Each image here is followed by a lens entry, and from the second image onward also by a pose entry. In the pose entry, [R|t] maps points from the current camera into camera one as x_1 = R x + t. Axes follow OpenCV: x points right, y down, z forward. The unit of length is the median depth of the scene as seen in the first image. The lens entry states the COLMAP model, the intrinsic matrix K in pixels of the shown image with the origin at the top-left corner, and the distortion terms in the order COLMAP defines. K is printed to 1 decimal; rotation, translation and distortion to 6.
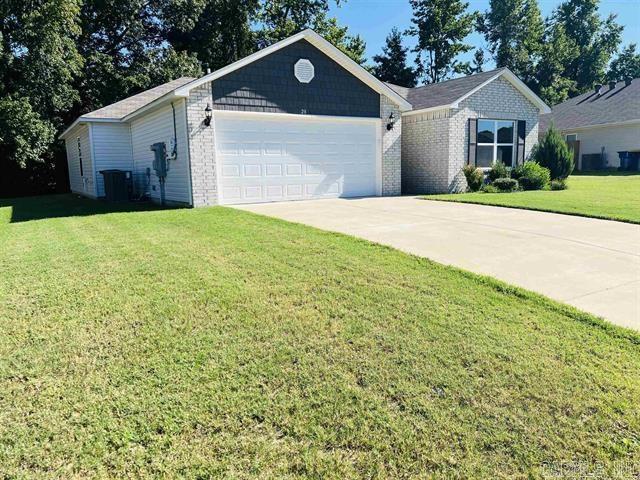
lens RADIAL K [[478.9, 0, 320.2], [0, 478.9, 240.1], [0, 0, 1]] dist [0.042892, -0.040241]
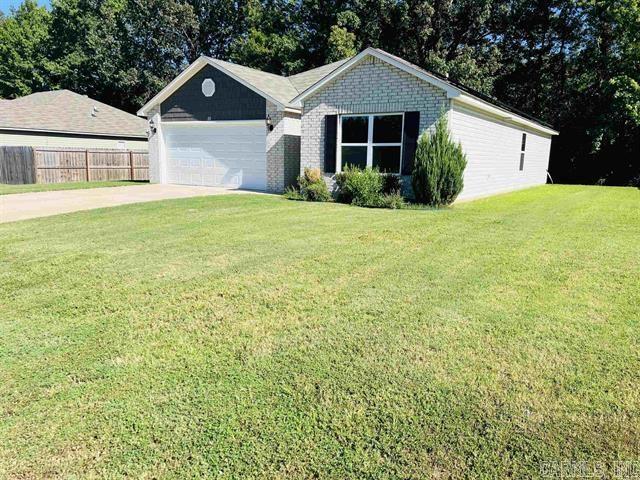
lens RADIAL K [[478.9, 0, 319.0], [0, 478.9, 239.7], [0, 0, 1]] dist [0.042892, -0.040241]
pose [[0.411601, 0.186763, -0.892022, 1.304985], [-0.165045, 0.977869, 0.128581, -0.161855], [0.896295, 0.094300, 0.433316, 0.724249]]
